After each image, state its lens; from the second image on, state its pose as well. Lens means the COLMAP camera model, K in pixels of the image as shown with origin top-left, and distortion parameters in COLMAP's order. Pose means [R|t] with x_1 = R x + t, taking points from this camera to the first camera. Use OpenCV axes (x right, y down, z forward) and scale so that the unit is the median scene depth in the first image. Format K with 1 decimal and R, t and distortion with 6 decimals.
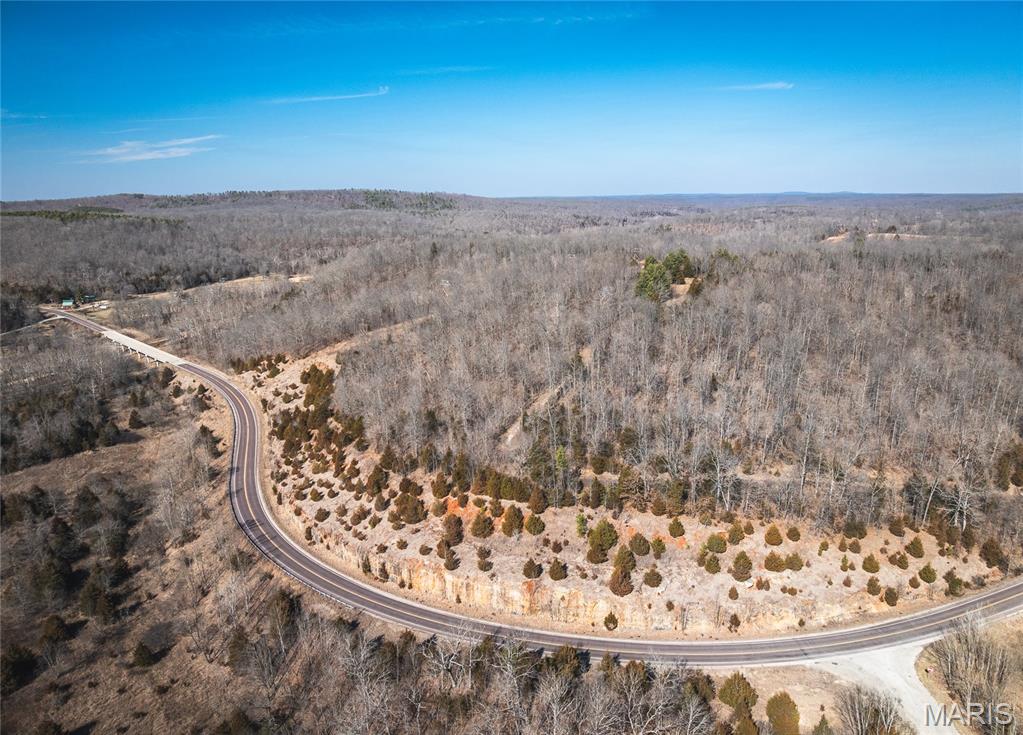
lens RADIAL K [[721.4, 0, 512.1], [0, 721.4, 360.1], [0, 0, 1]] dist [-0.044310, 0.005629]
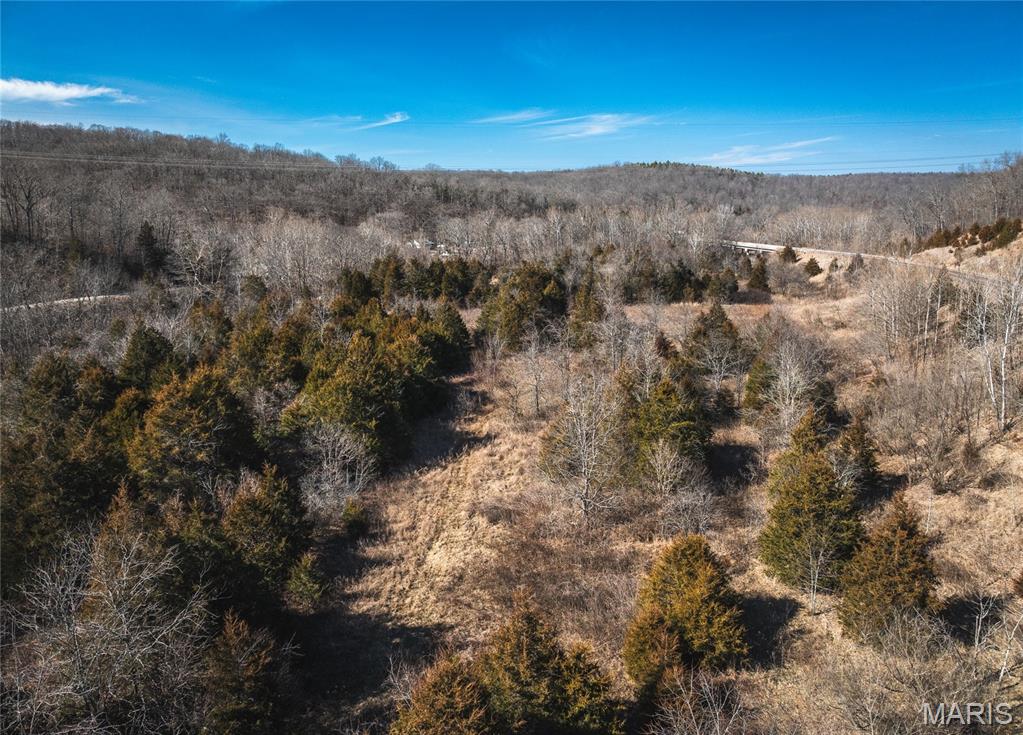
lens RADIAL K [[721.4, 0, 510.4], [0, 721.4, 358.8], [0, 0, 1]] dist [-0.044310, 0.005629]
pose [[0.750744, 0.143858, -0.644739, -0.354202], [-0.150798, 0.987551, 0.044757, 0.193147], [0.643151, 0.063624, 0.763091, 0.497577]]
